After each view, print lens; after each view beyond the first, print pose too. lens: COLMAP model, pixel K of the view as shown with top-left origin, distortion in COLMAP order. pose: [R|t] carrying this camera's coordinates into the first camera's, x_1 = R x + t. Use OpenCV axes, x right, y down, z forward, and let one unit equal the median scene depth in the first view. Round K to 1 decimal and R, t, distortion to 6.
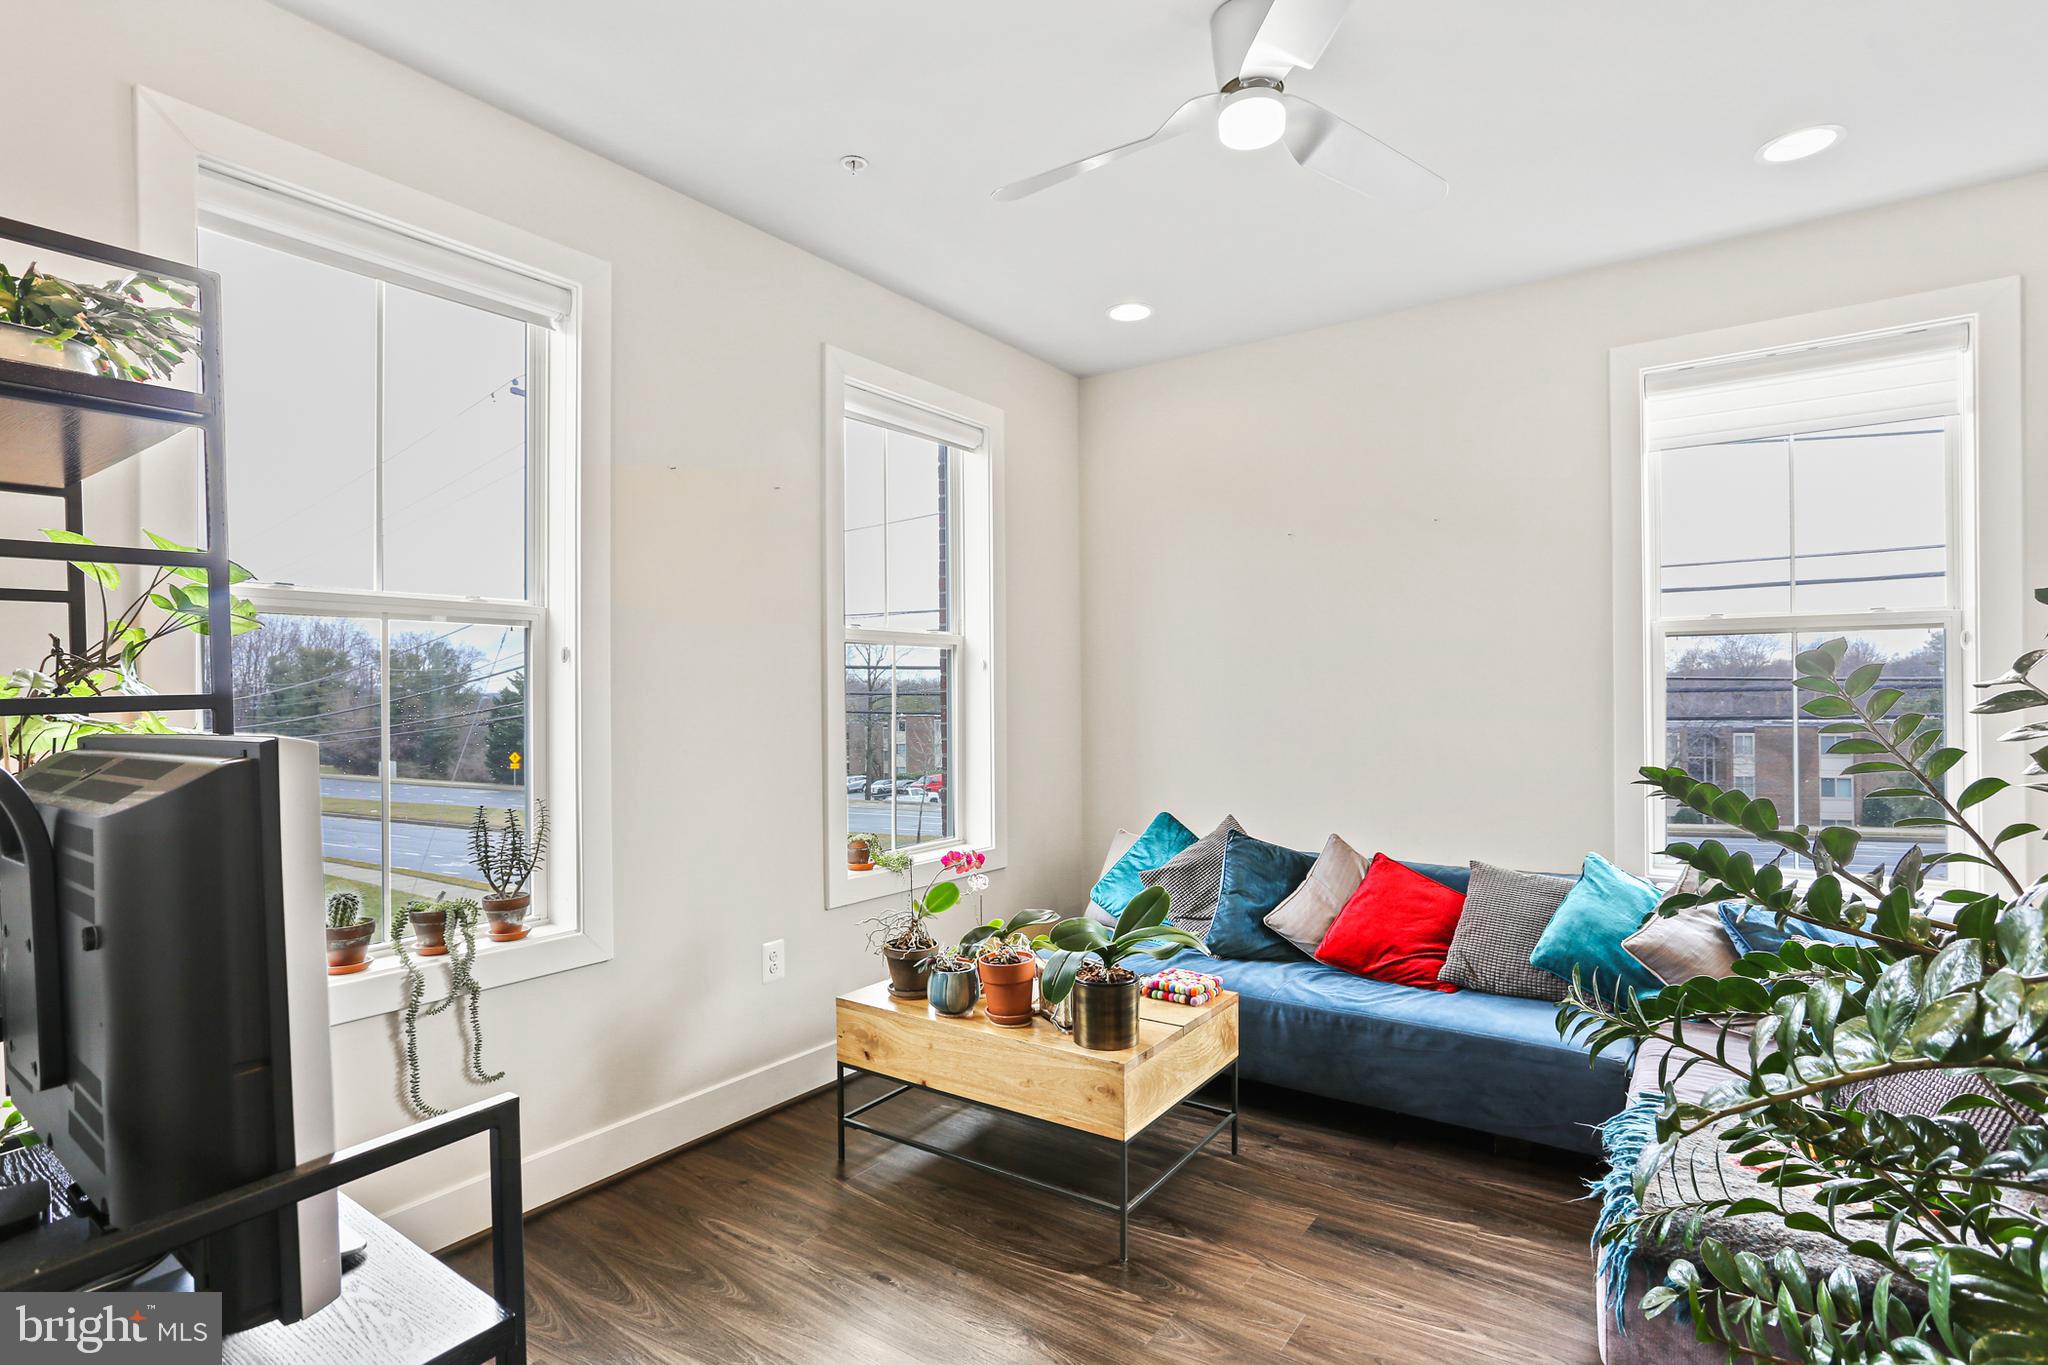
lens RADIAL K [[1006.3, 0, 1019.4], [0, 1006.3, 673.2], [0, 0, 1]] dist [-0.027123, 0.001549]
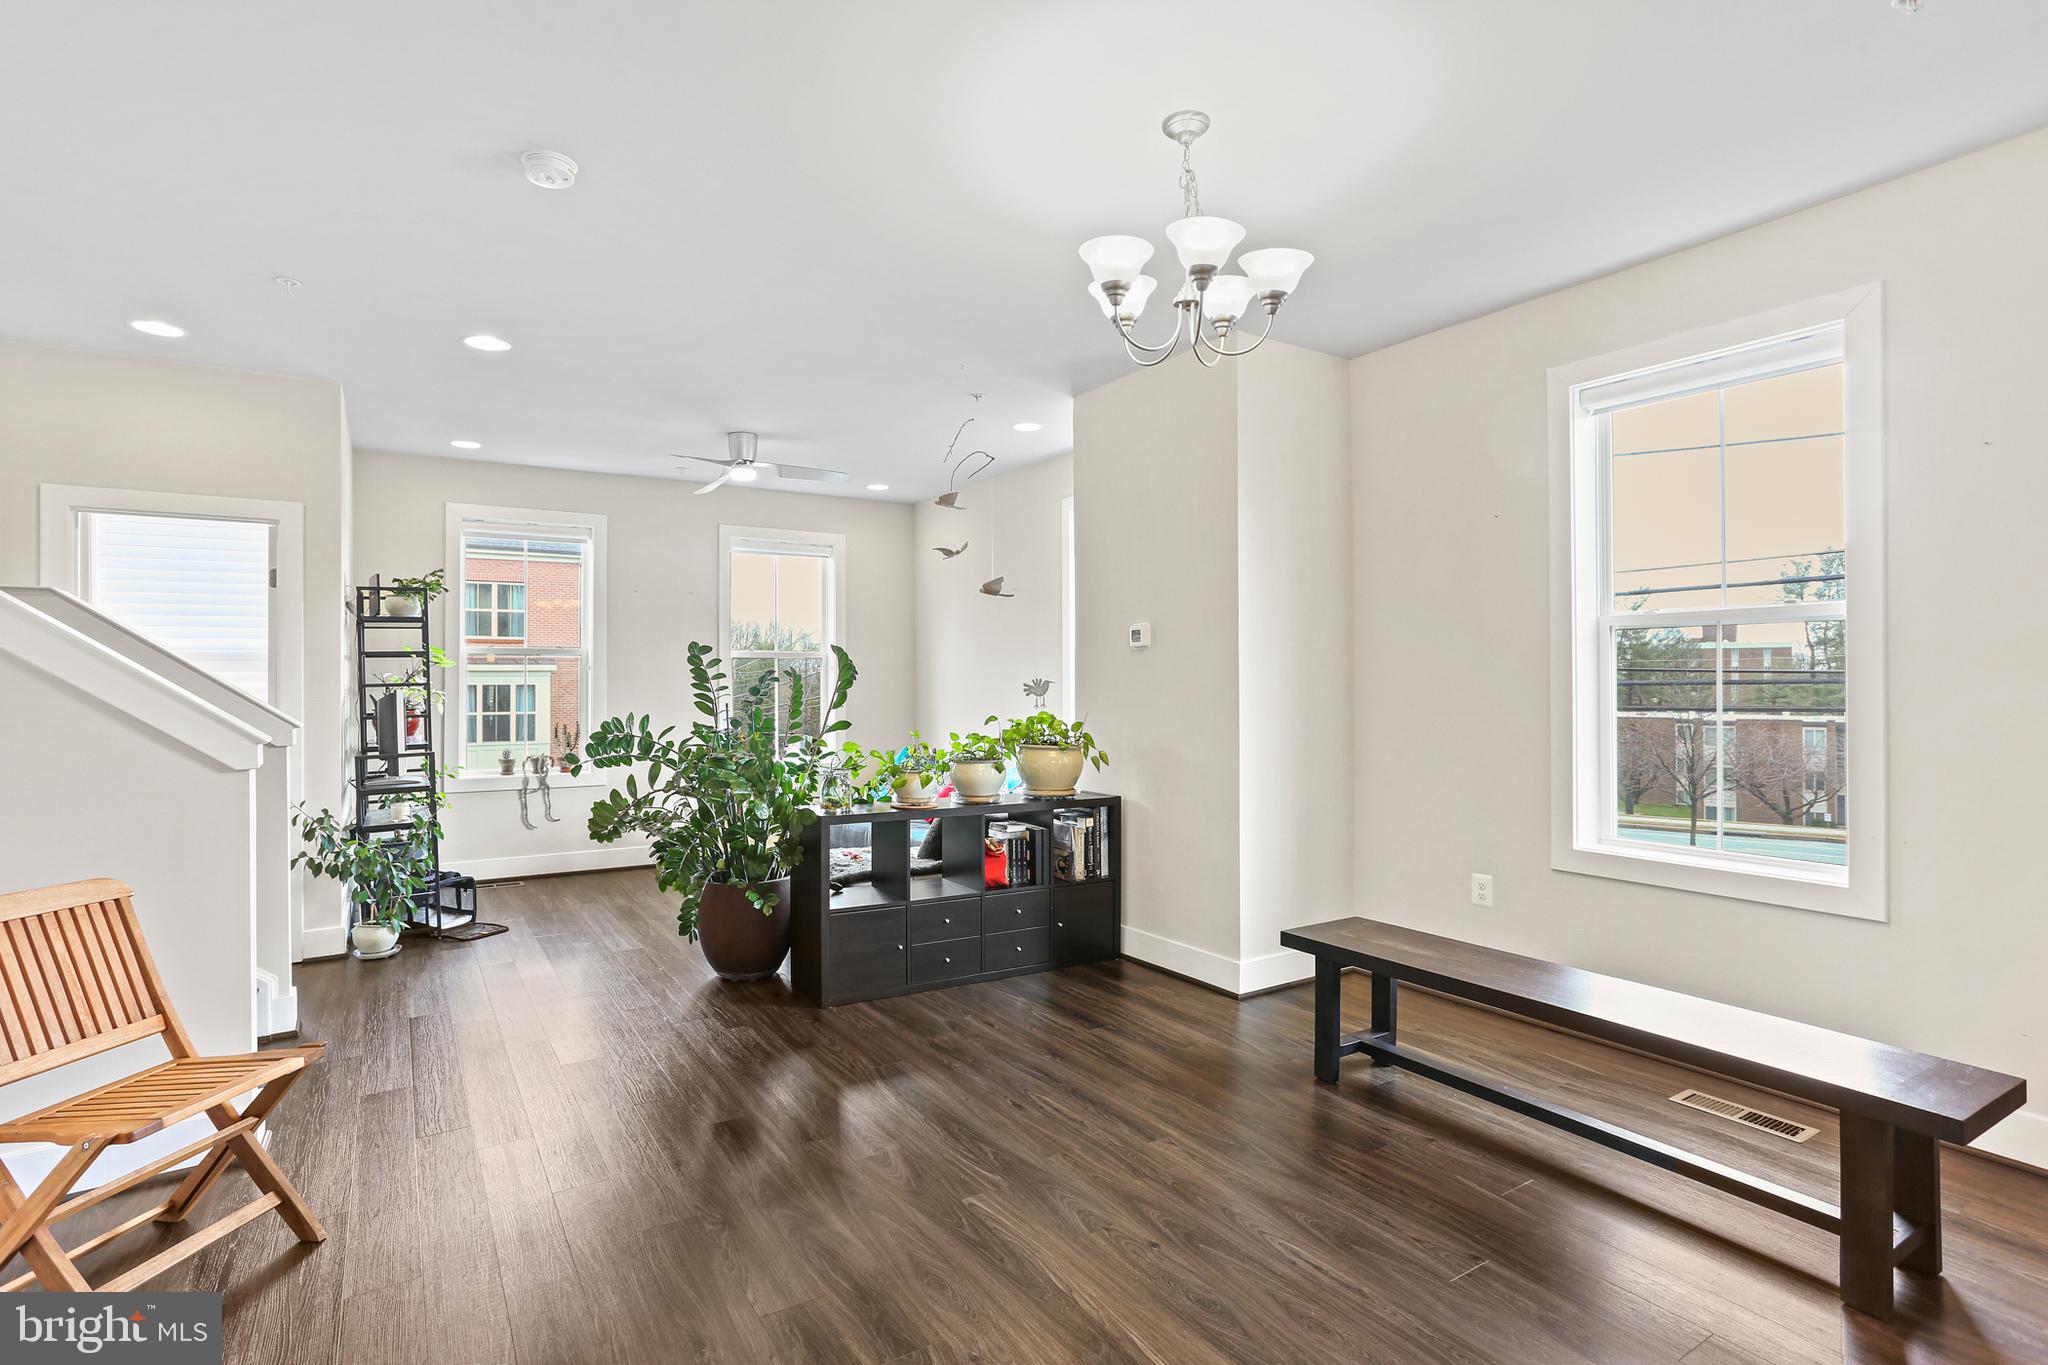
lens RADIAL K [[1006.3, 0, 1019.4], [0, 1006.3, 673.2], [0, 0, 1]] dist [-0.027123, 0.001549]
pose [[0.886373, 0.010862, -0.462845, 2.010262], [0.001053, 0.999675, 0.025478, -0.083307], [0.462971, -0.023071, 0.886073, -0.928940]]
